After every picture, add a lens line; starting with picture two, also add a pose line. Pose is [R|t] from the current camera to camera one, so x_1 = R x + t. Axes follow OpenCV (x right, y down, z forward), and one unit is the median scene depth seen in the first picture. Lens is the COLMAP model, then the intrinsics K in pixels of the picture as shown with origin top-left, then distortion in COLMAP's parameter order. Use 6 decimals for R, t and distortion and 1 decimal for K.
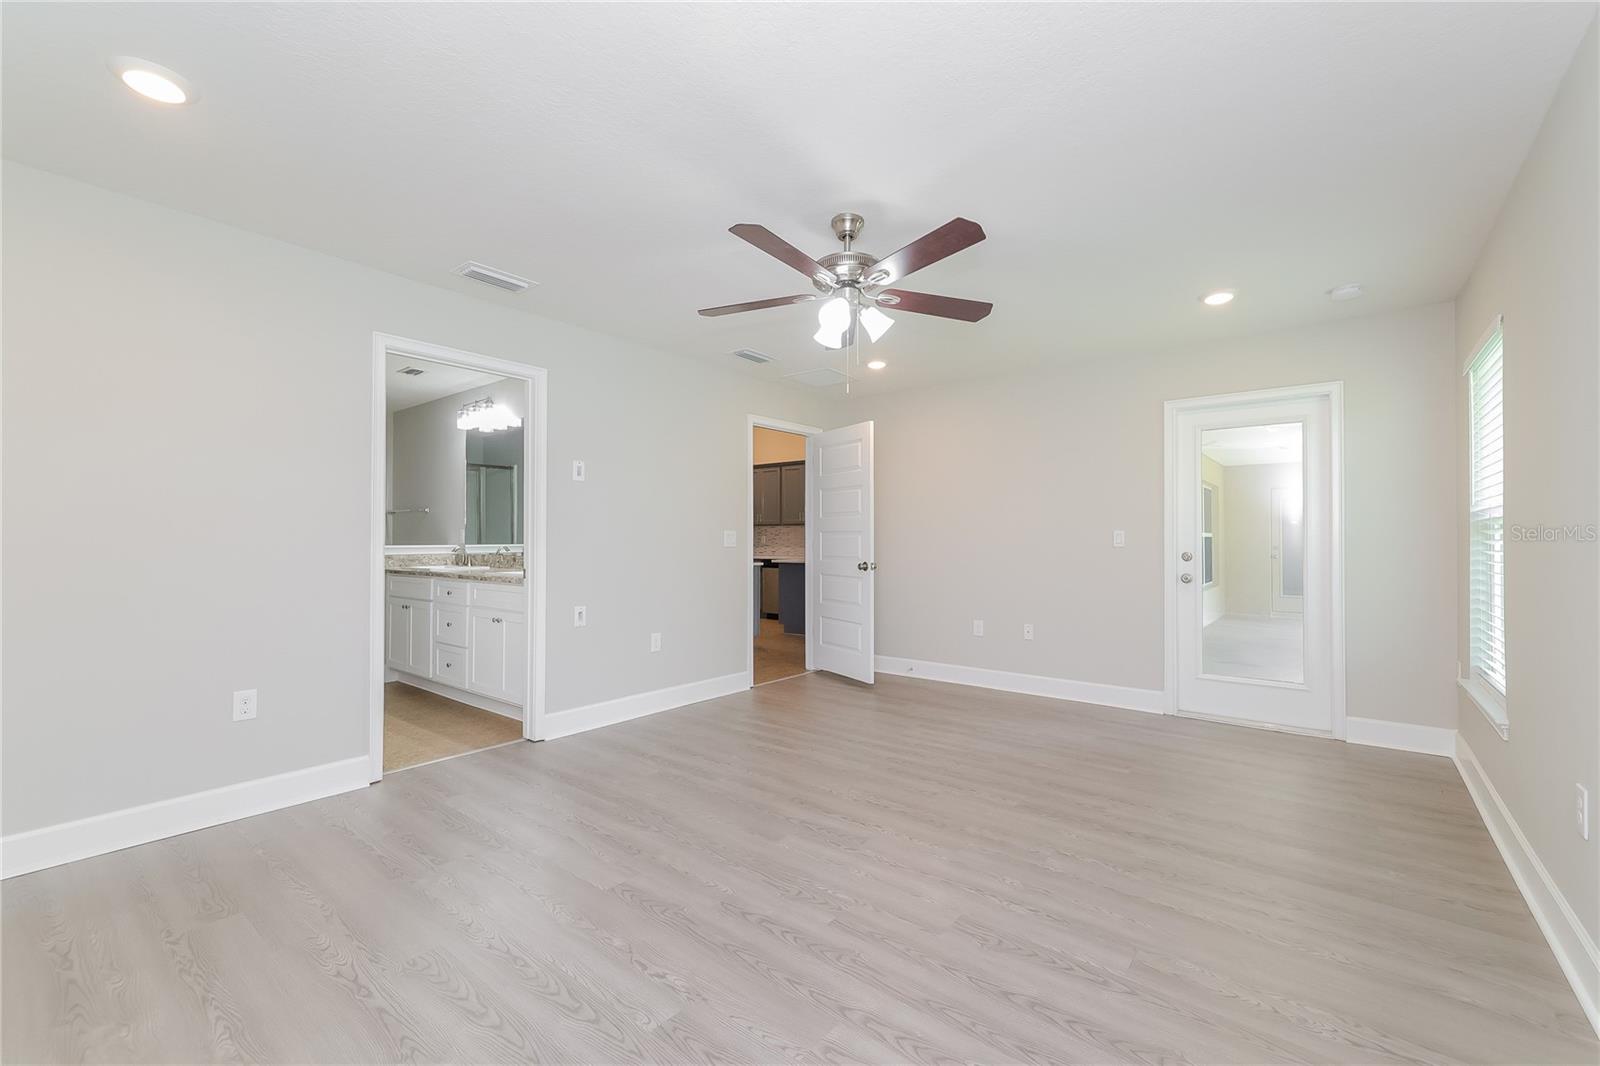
lens RADIAL K [[669.8, 0, 802.4], [0, 669.8, 535.9], [0, 0, 1]] dist [0.009919, 0.000211]
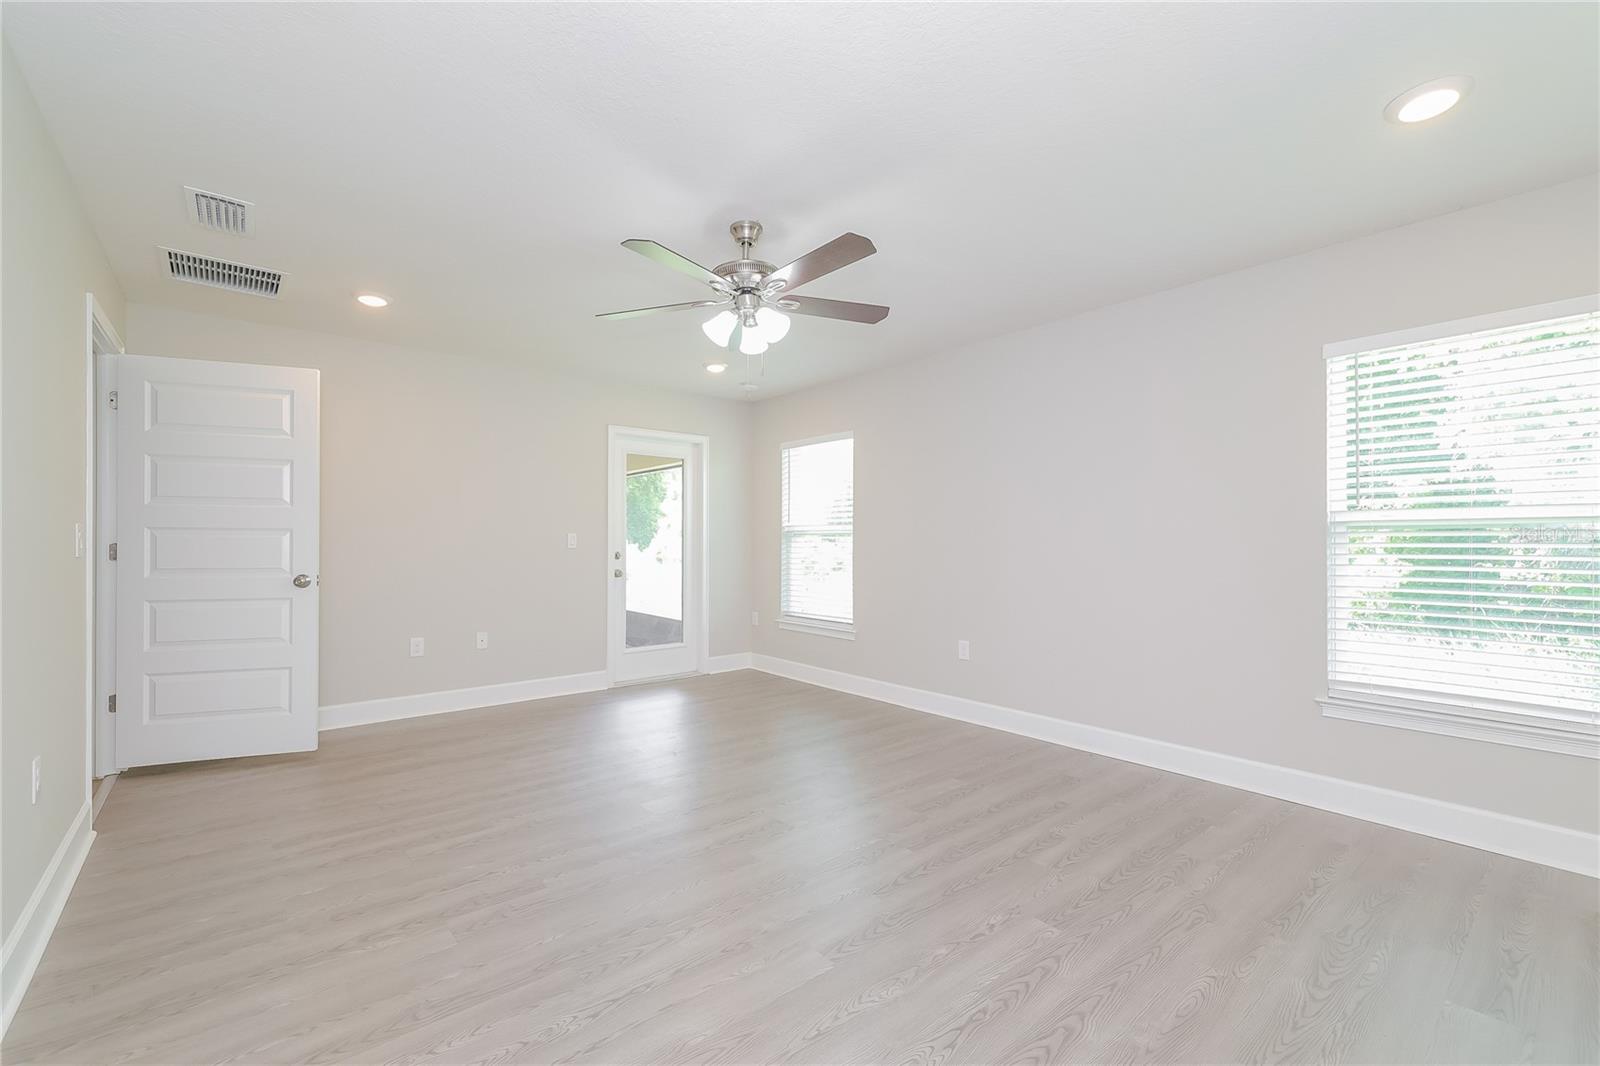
lens RADIAL K [[669.8, 0, 793.7], [0, 669.8, 536.3], [0, 0, 1]] dist [0.009919, 0.000211]
pose [[0.204053, 0.007922, 0.978928, -0.576575], [-0.004438, 0.999964, -0.007167, 0.003523], [-0.978950, -0.002882, 0.204081, 0.455215]]
